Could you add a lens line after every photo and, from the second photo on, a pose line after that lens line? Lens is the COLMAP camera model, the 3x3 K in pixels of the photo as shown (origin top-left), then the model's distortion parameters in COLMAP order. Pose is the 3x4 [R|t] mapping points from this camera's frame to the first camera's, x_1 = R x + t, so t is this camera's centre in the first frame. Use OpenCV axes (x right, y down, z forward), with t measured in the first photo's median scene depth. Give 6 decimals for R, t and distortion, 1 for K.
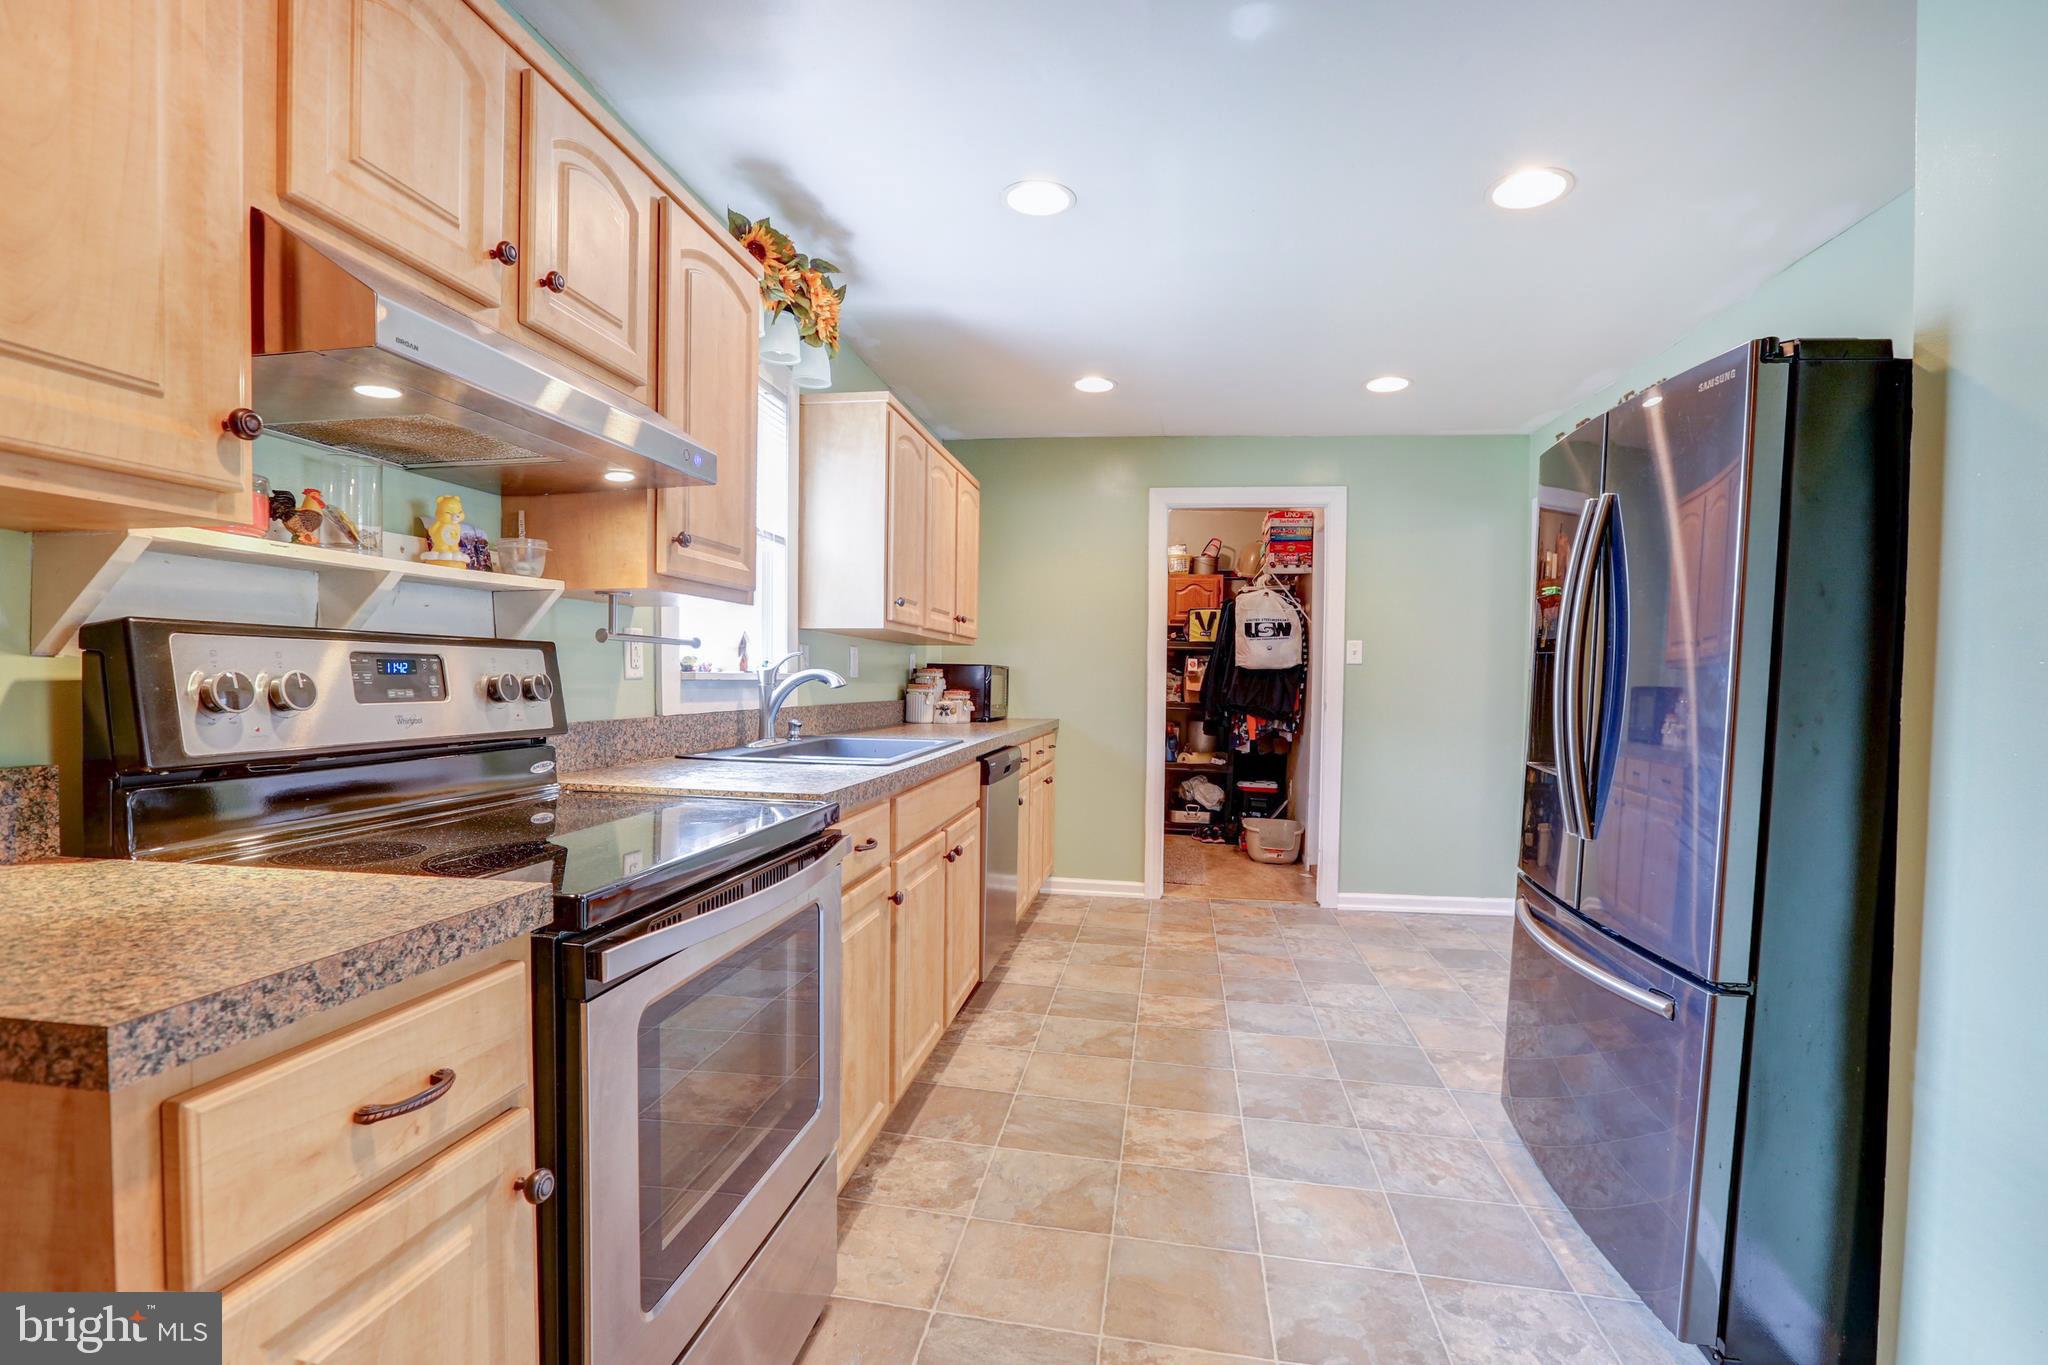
lens RADIAL K [[944.4, 0, 1018.0], [0, 944.4, 705.3], [0, 0, 1]] dist [-0.050528, 0.017707]
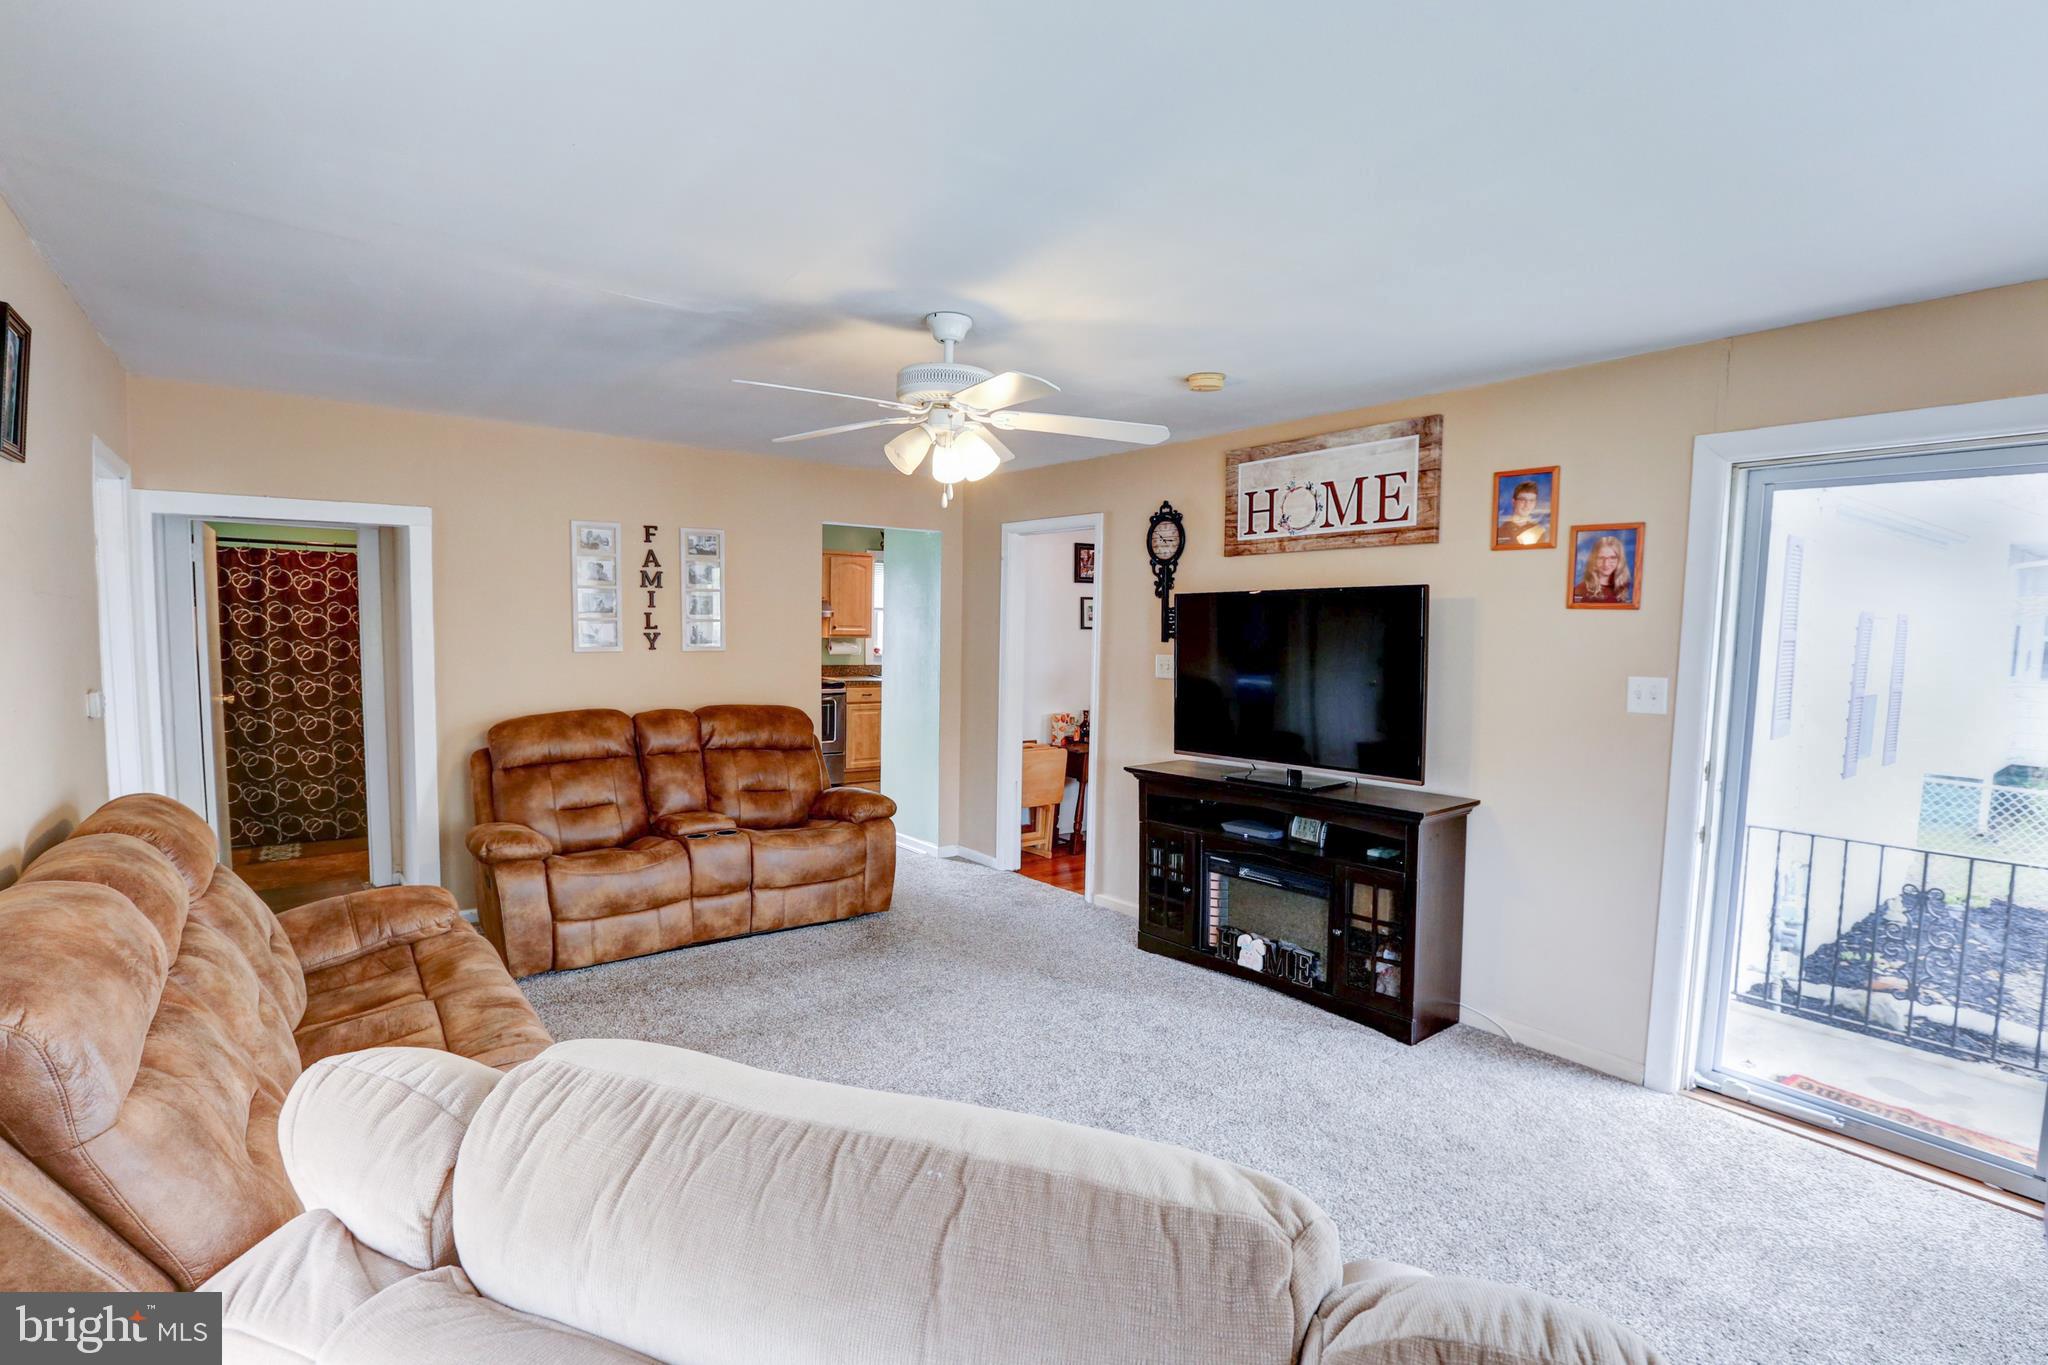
lens RADIAL K [[993.6, 0, 1032.6], [0, 993.6, 697.4], [0, 0, 1]] dist [-0.043591, 0.012154]
pose [[0.720152, 0.057014, -0.691470, 2.525583], [-0.038222, 0.998365, 0.042511, -0.046783], [0.692763, -0.004185, 0.721153, -1.264924]]
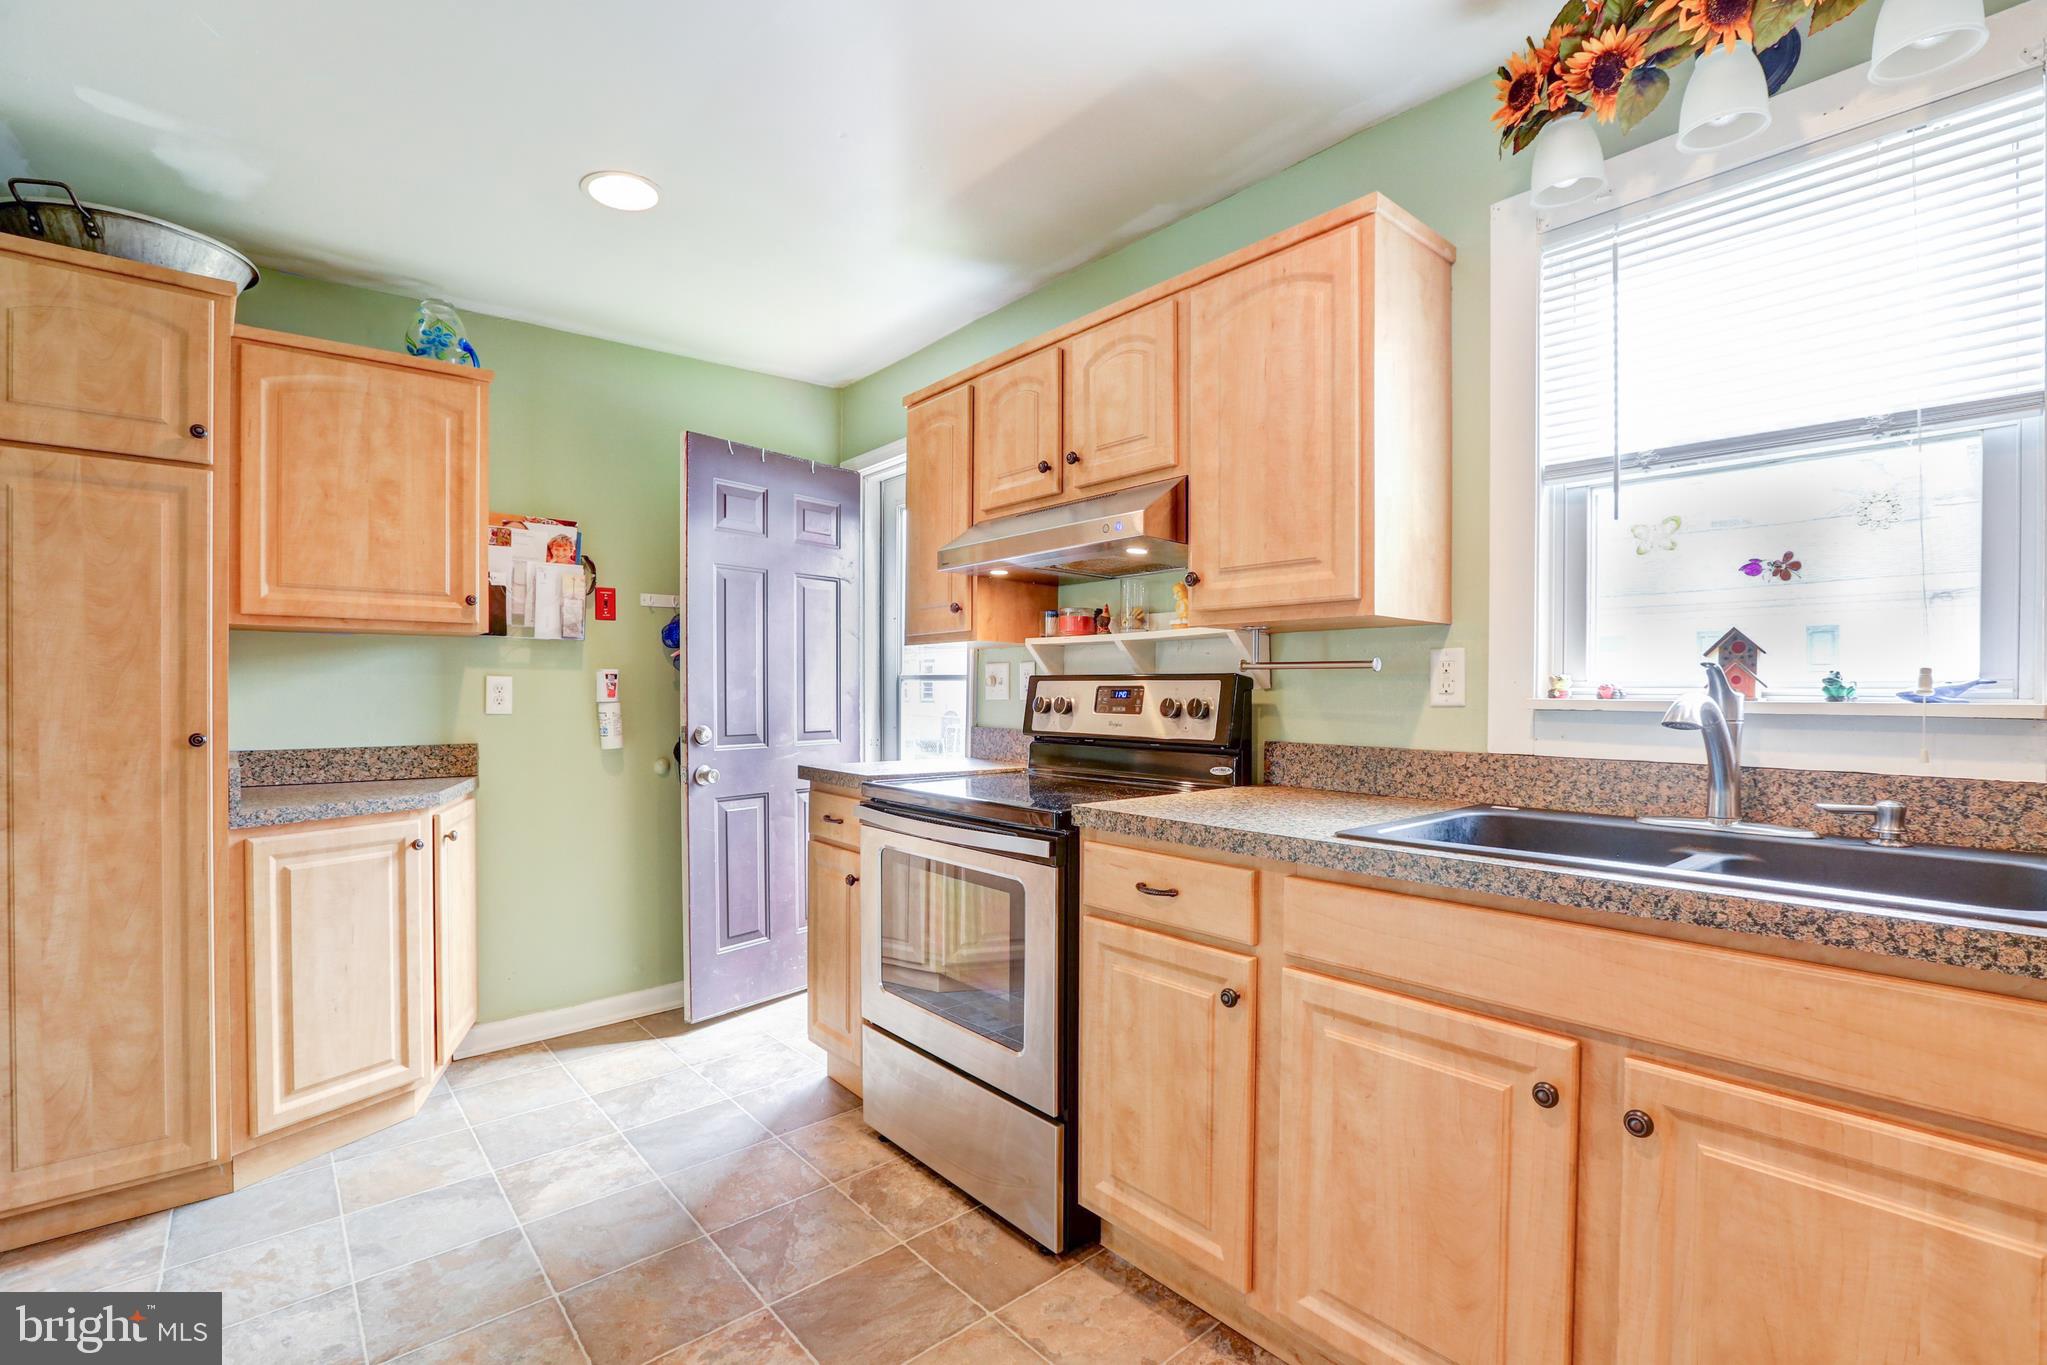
lens RADIAL K [[943.9, 0, 1029.7], [0, 943.9, 700.3], [0, 0, 1]] dist [-0.050528, 0.017707]
pose [[-0.645927, -0.007831, -0.763359, 0.415106], [-0.036715, 0.999109, 0.020817, -0.030580], [0.762516, 0.041473, -0.645639, 1.034305]]
